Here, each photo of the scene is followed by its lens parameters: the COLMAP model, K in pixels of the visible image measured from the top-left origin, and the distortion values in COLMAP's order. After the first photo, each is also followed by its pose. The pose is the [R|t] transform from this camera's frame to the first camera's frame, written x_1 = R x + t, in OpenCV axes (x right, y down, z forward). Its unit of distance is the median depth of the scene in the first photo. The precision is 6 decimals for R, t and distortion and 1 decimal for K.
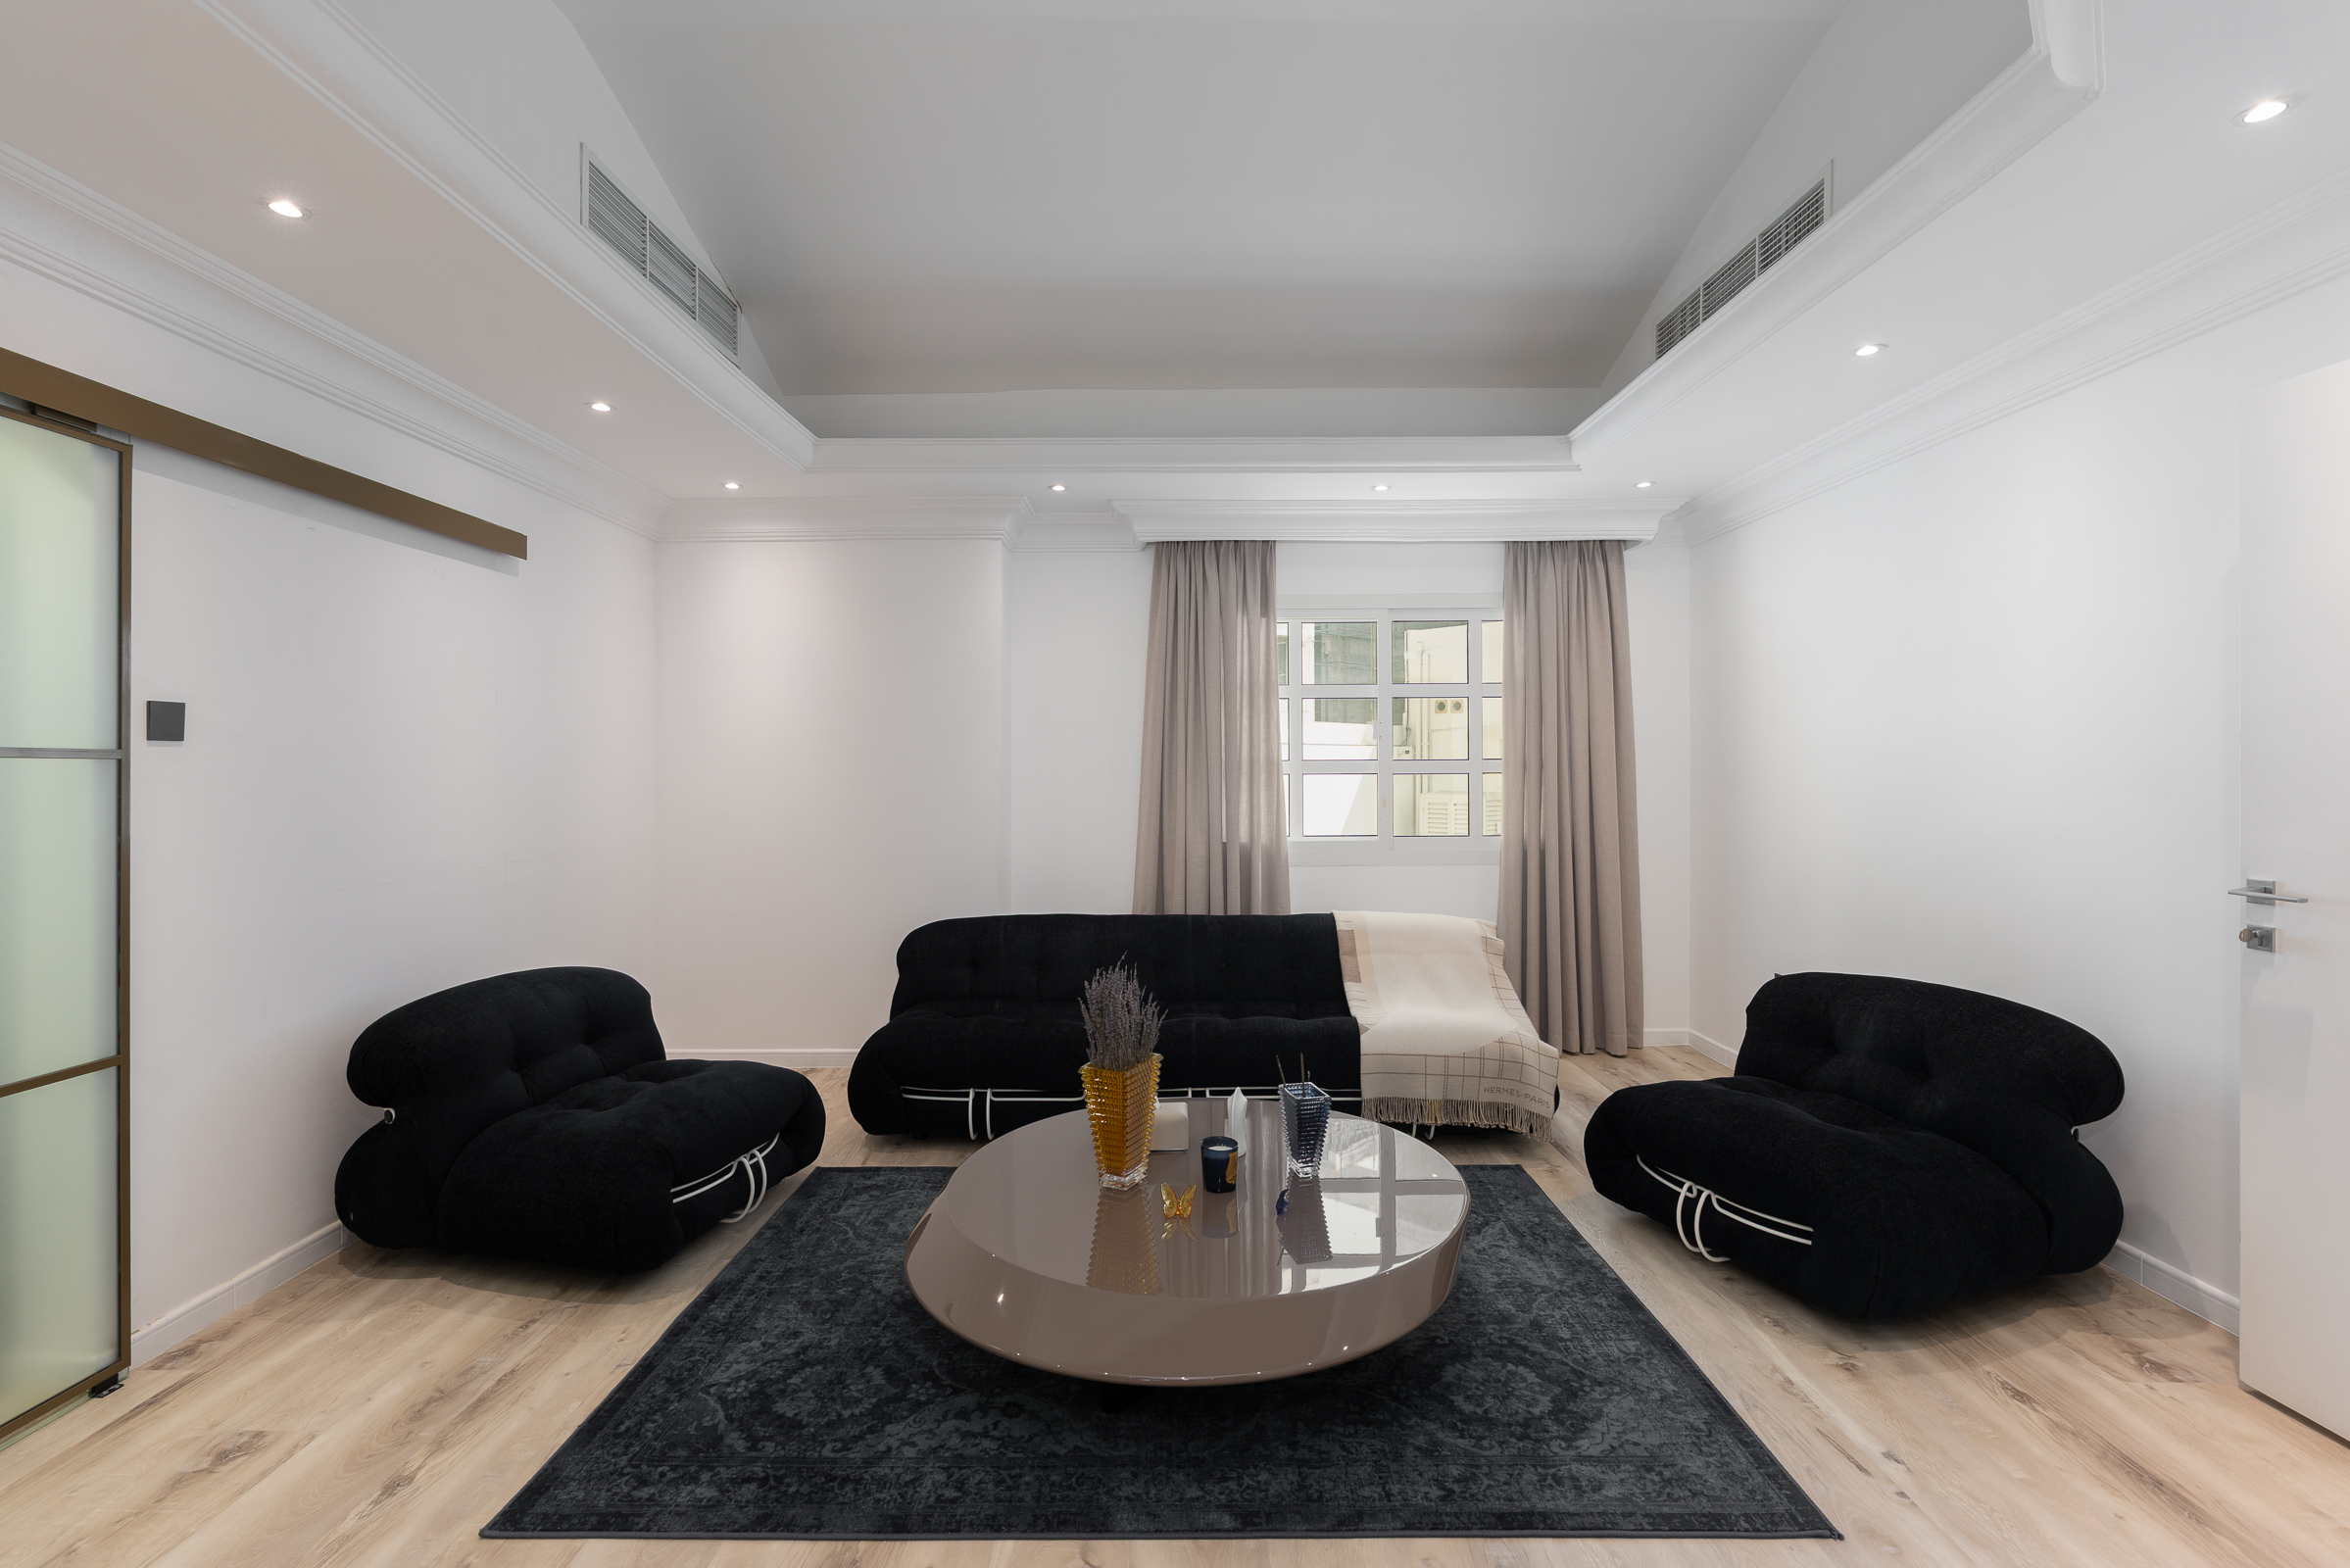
lens RADIAL K [[1062.8, 0, 1164.6], [0, 1062.8, 775.1], [0, 0, 1]] dist [-0.002470, 0.000678]
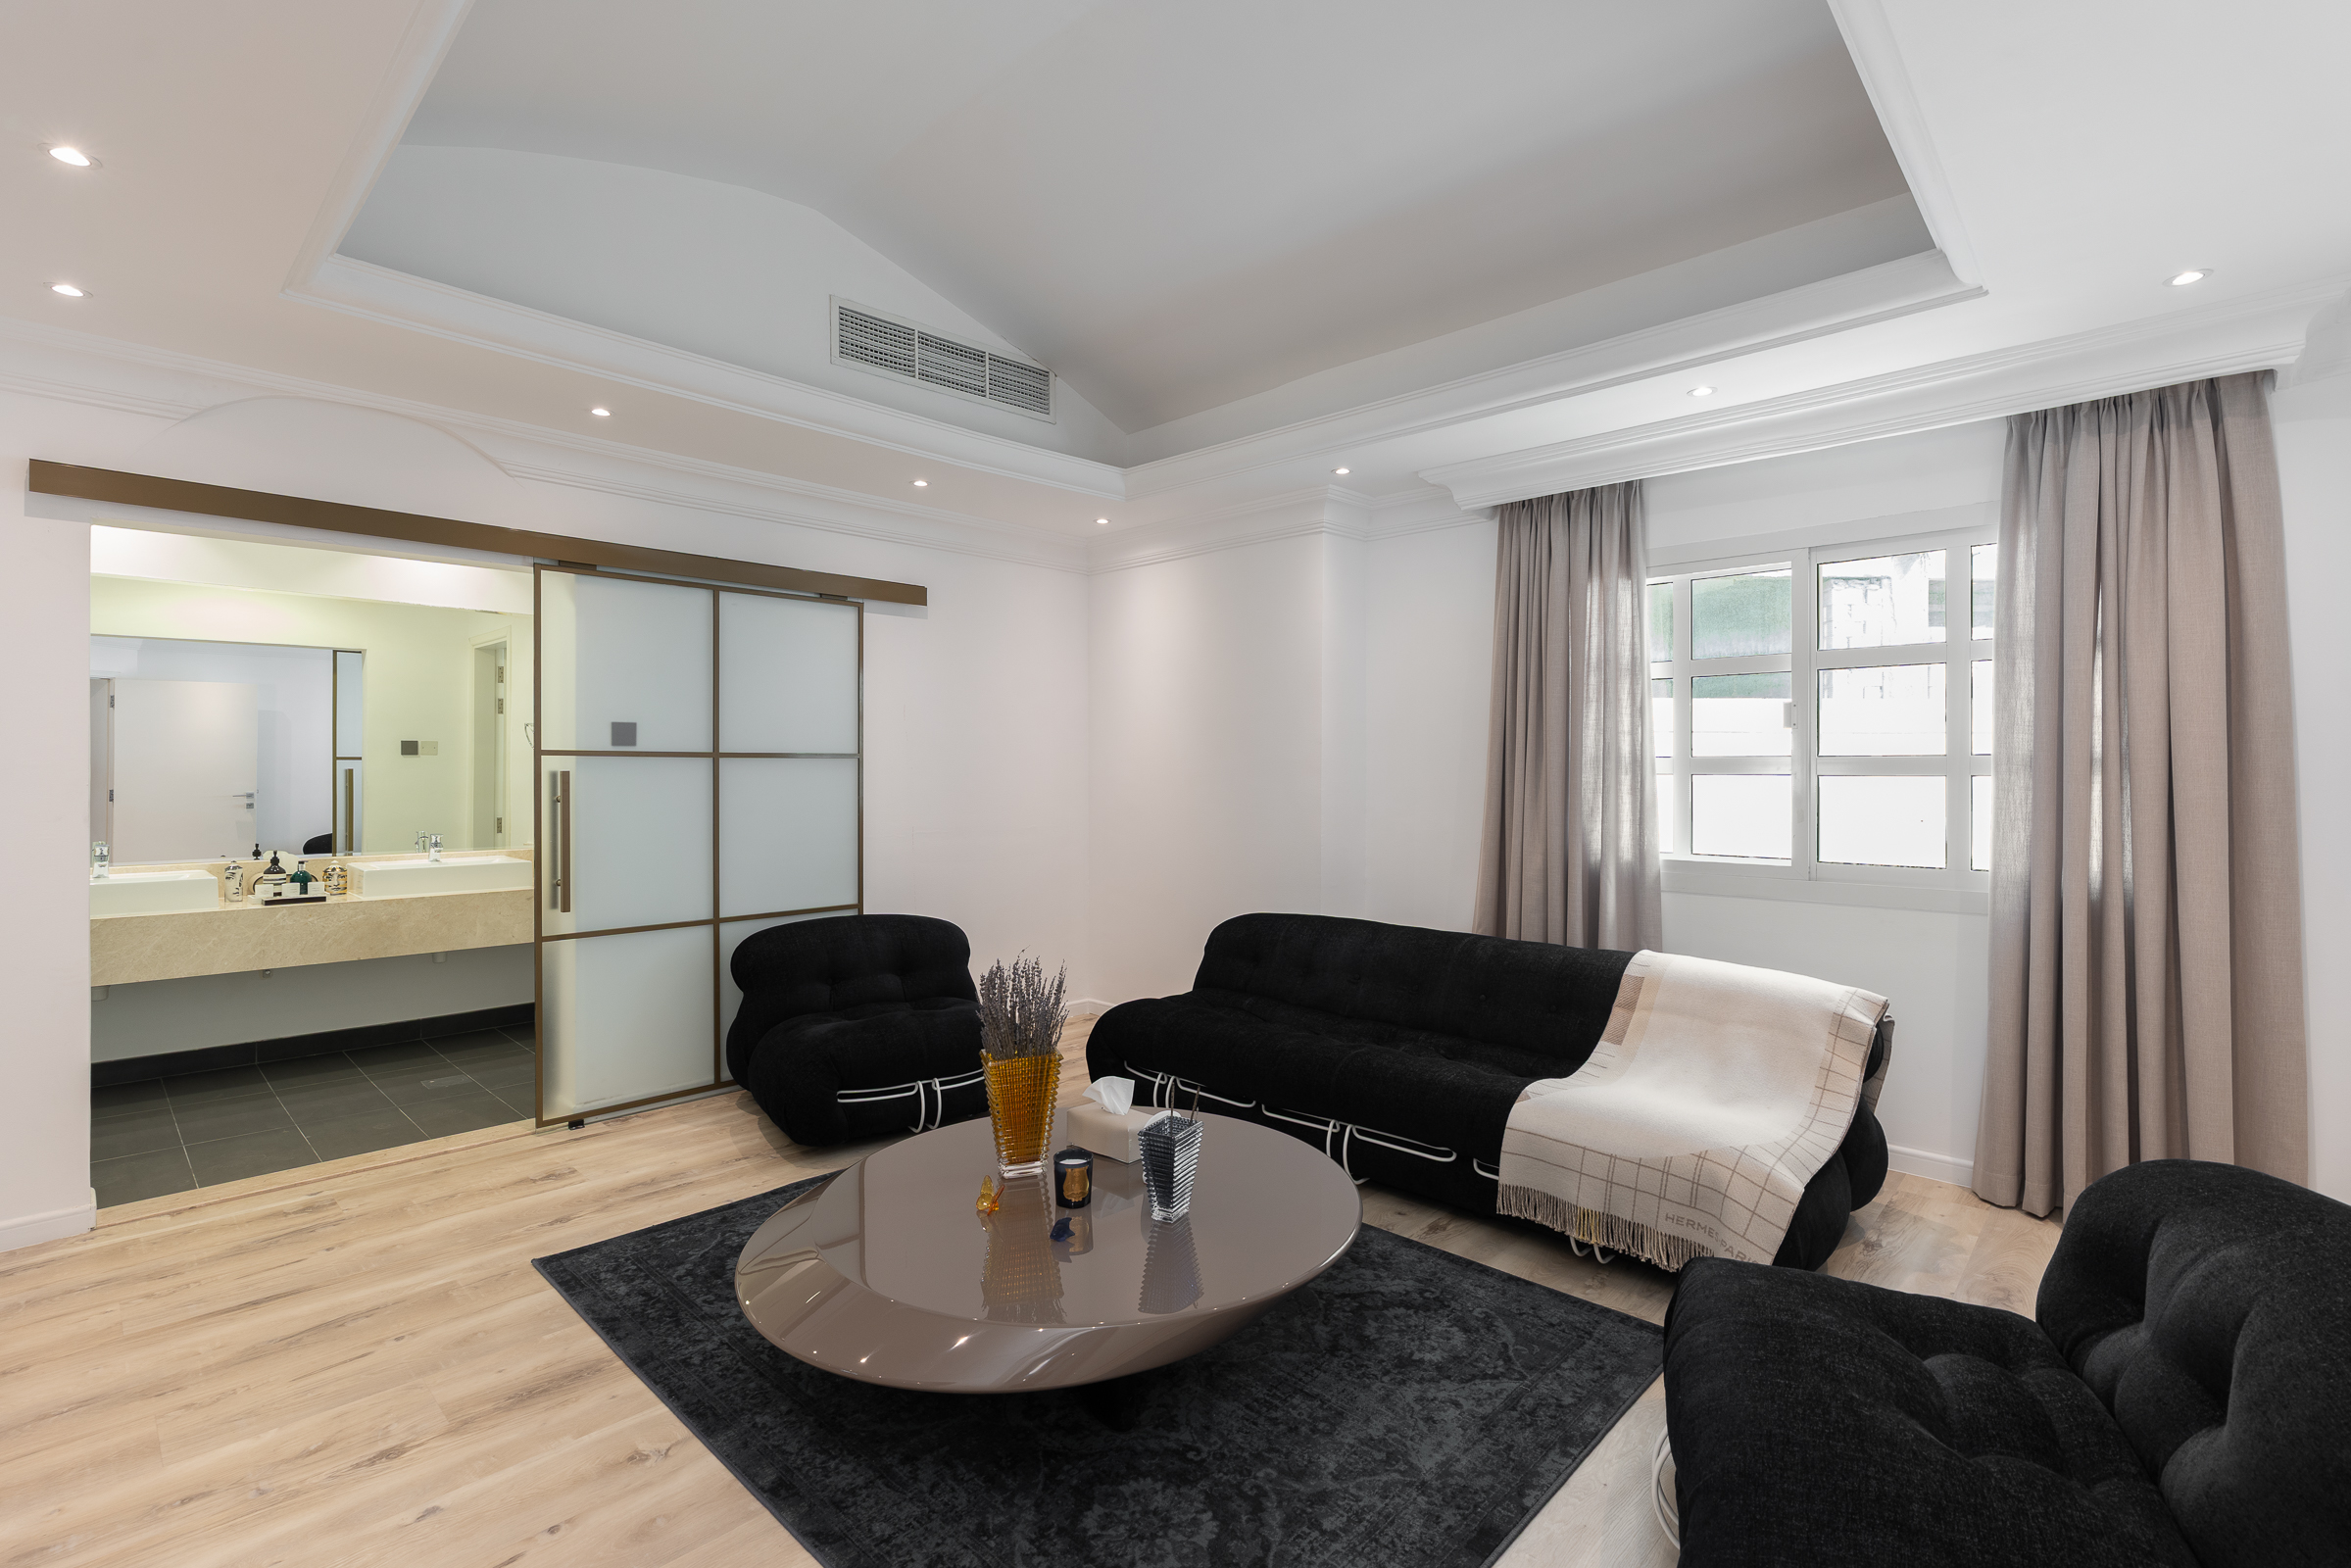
lens RADIAL K [[1051.6, 0, 1180.8], [0, 1051.6, 774.4], [0, 0, 1]] dist [-0.005588, 0.000337]
pose [[0.735830, 0.009342, -0.677102, 0.535170], [-0.007500, 0.999956, 0.005646, -0.003042], [0.677124, 0.000923, 0.735868, 0.258648]]
